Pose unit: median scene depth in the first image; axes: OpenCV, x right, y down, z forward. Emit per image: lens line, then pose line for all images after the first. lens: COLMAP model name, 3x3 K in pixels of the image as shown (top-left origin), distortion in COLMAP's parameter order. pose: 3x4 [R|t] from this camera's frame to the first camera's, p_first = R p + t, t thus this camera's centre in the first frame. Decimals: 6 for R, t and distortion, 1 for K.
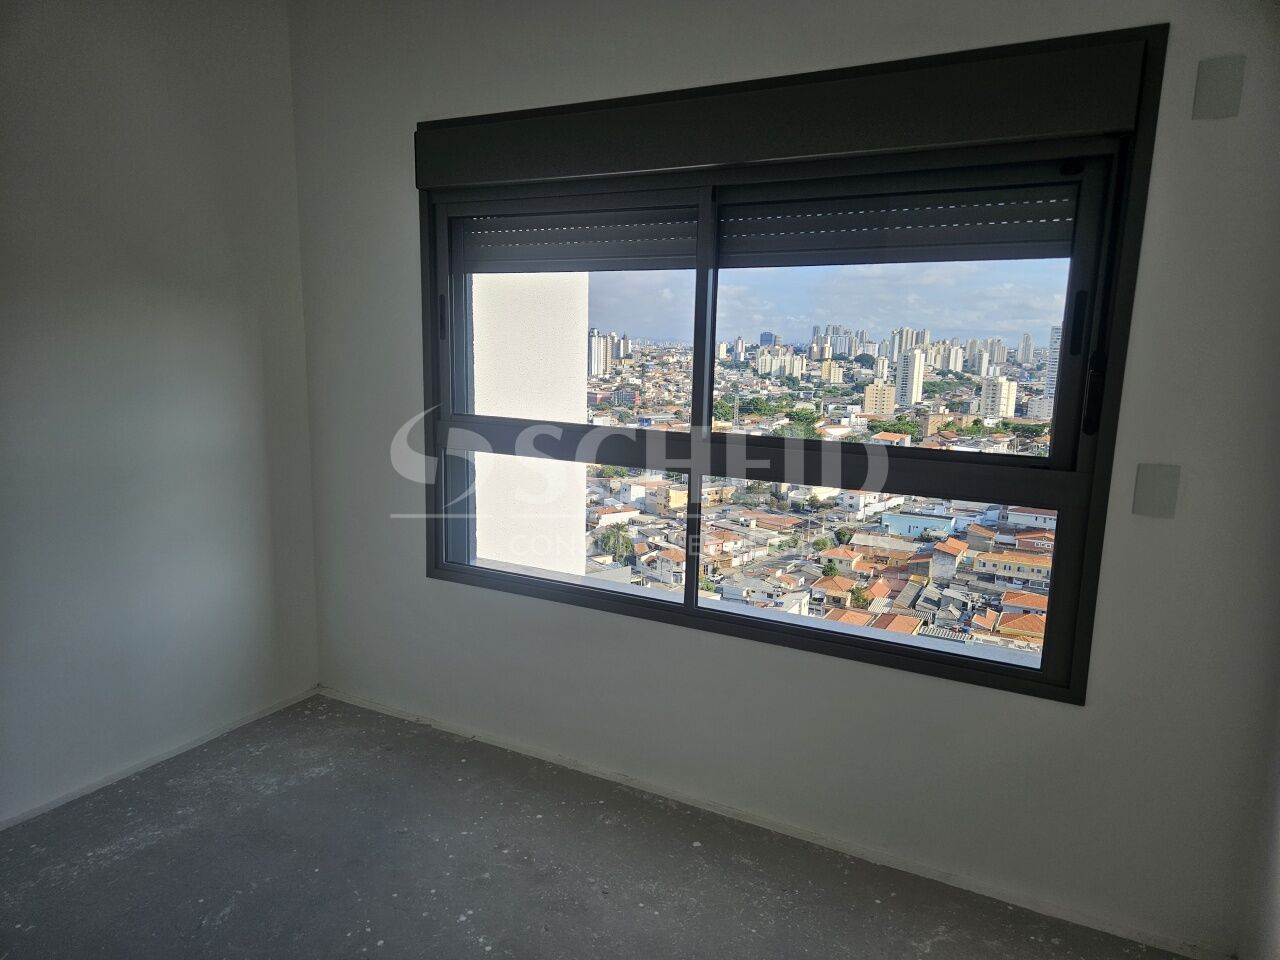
lens RADIAL K [[860.4, 0, 620.8], [0, 860.4, 479.1], [0, 0, 1]] dist [0.070617, -0.069634]
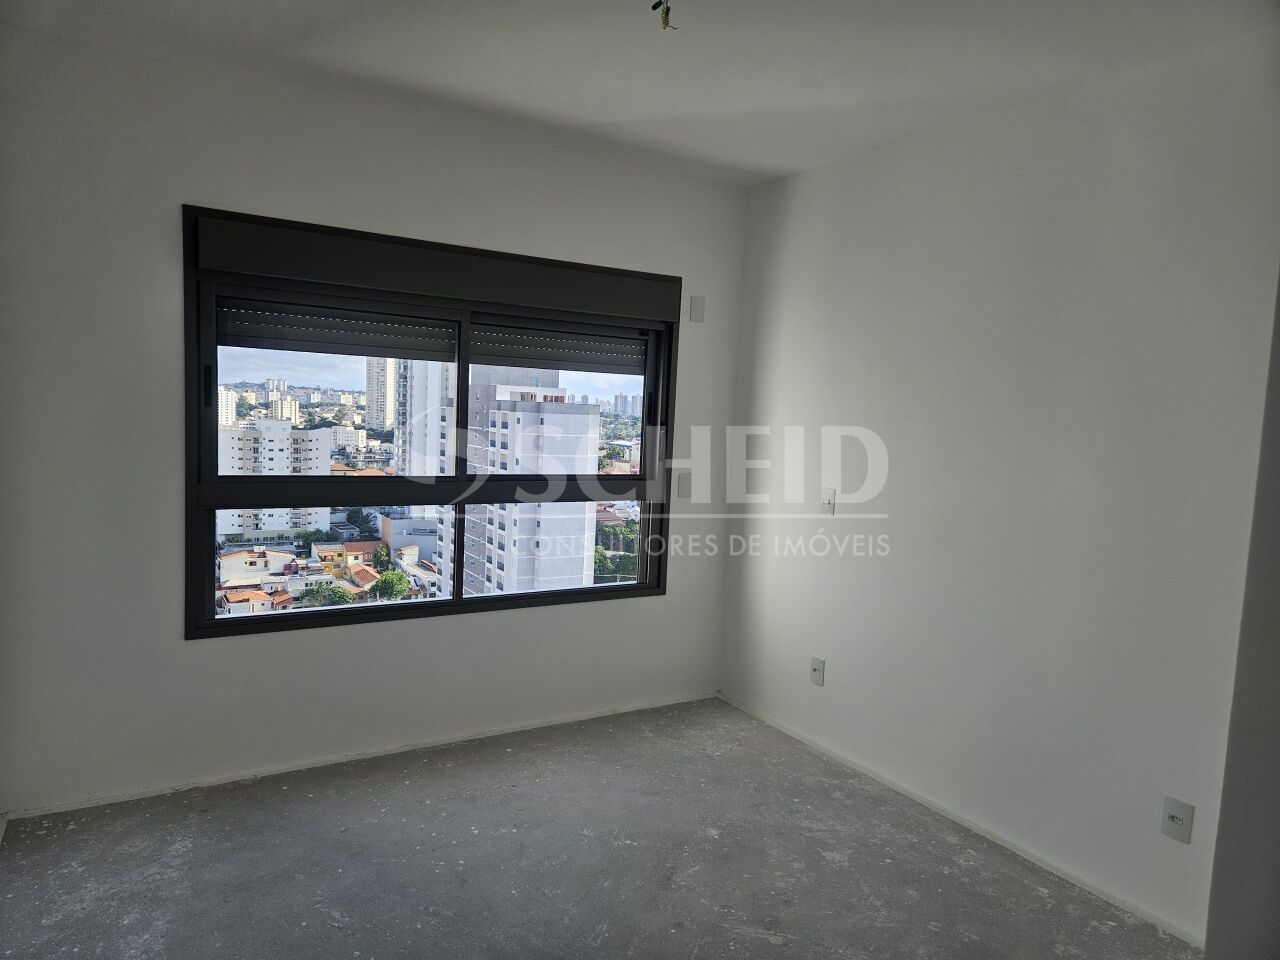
lens RADIAL K [[860.4, 0, 620.8], [0, 860.4, 479.1], [0, 0, 1]] dist [0.070617, -0.069634]
pose [[0.497872, -0.066790, 0.864675, -1.016256], [0.107068, 0.994136, 0.015141, -0.041426], [-0.860616, 0.085041, 0.502103, 0.048918]]
